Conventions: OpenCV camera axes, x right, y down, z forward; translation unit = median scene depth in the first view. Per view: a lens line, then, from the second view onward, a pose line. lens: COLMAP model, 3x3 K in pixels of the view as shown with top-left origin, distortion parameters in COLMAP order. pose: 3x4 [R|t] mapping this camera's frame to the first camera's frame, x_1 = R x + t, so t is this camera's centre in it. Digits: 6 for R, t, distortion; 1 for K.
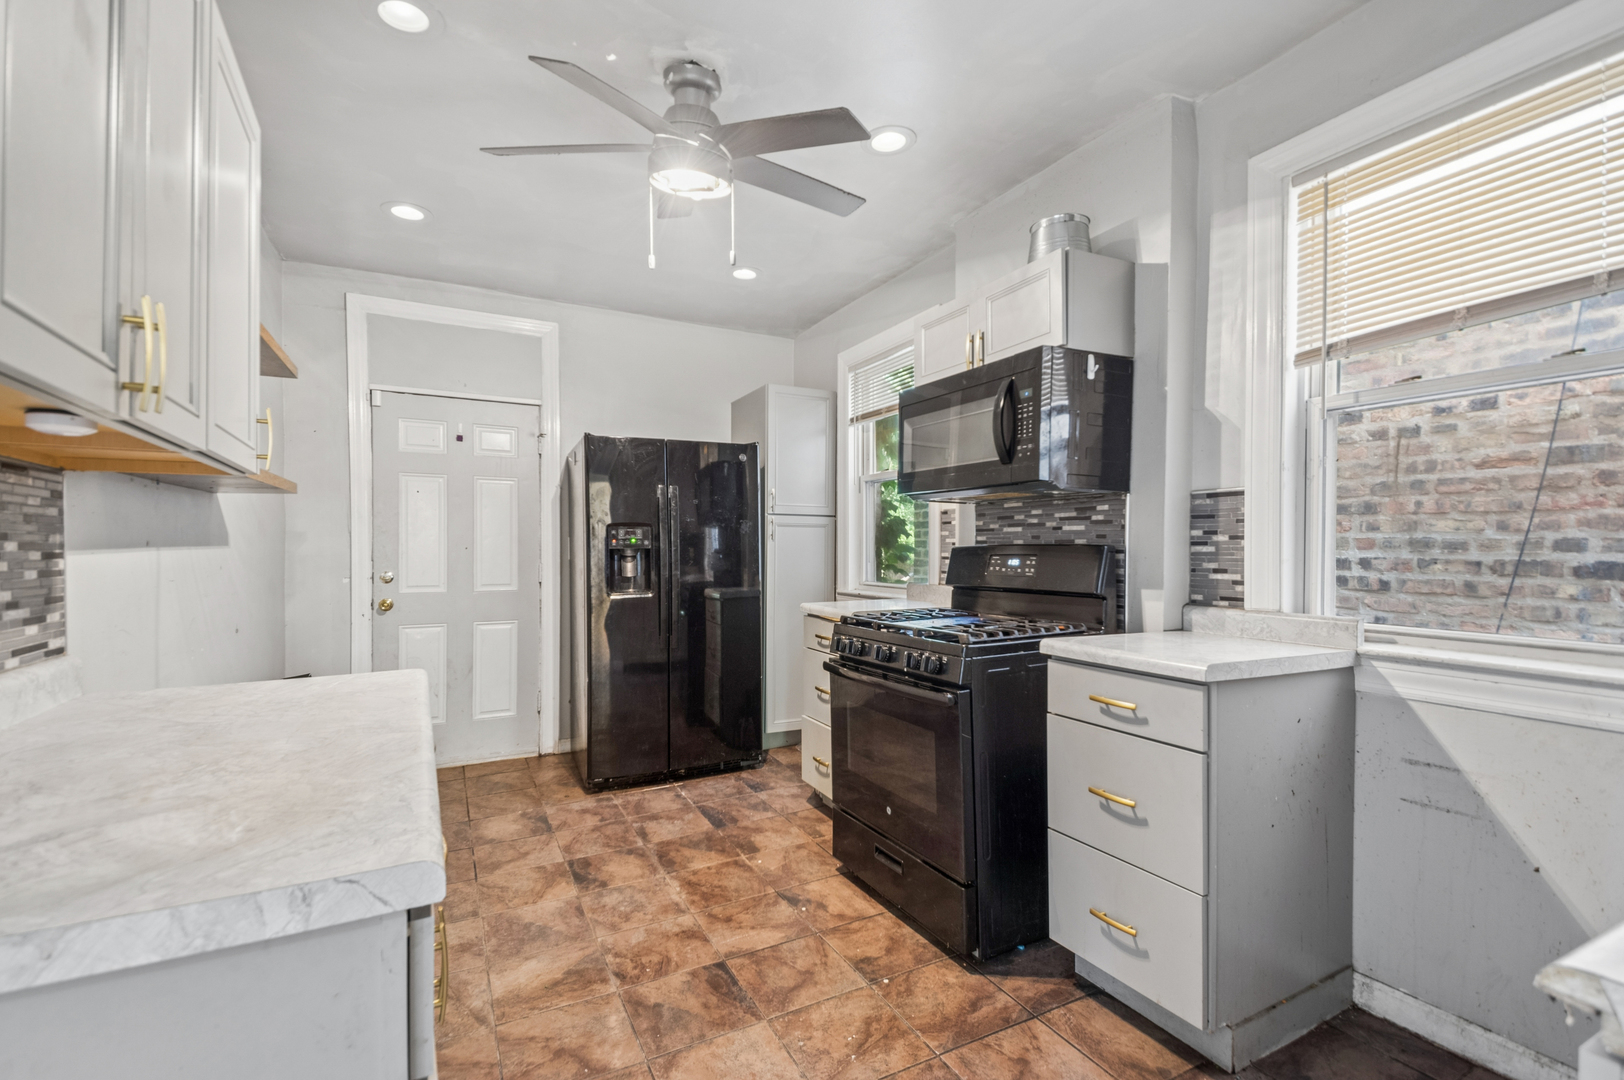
lens RADIAL K [[733.9, 0, 814.3], [0, 733.9, 544.0], [0, 0, 1]] dist [0.018876, -0.003170]
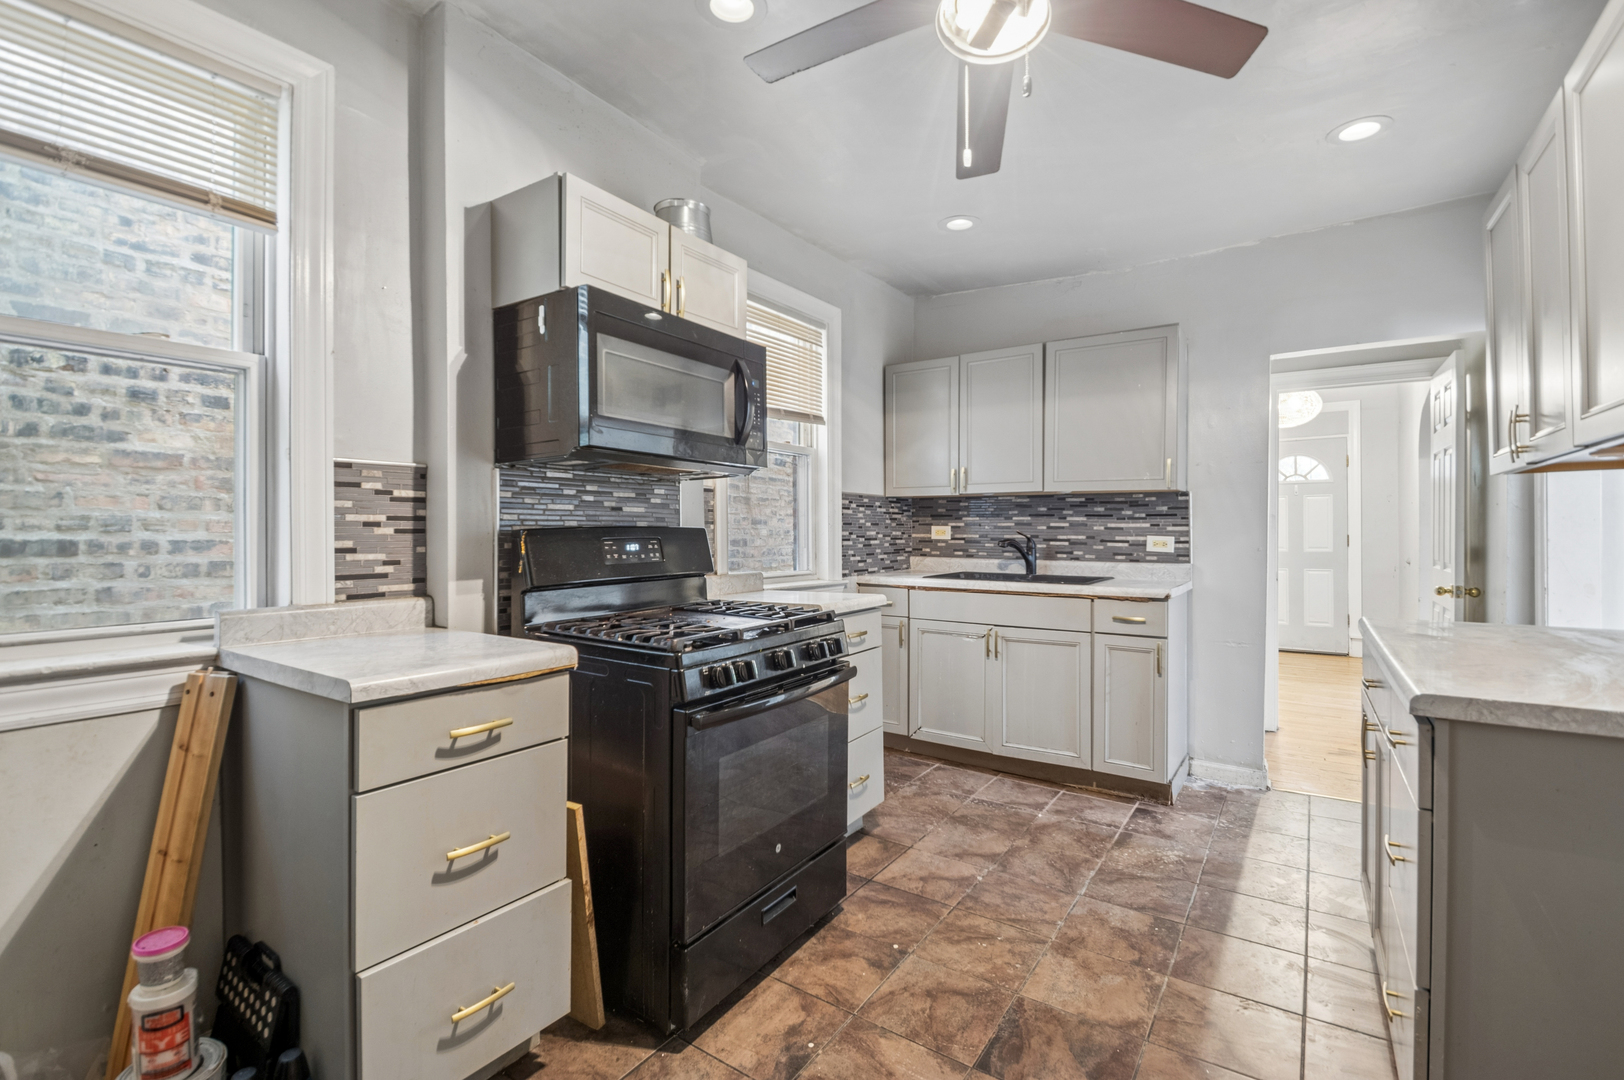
lens RADIAL K [[733.9, 0, 812.3], [0, 733.9, 534.7], [0, 0, 1]] dist [0.018876, -0.003170]
pose [[-0.479635, -0.005767, 0.877449, -0.668047], [-0.003300, 0.999983, 0.004769, 0.006075], [-0.877462, -0.000608, -0.479646, 1.415910]]
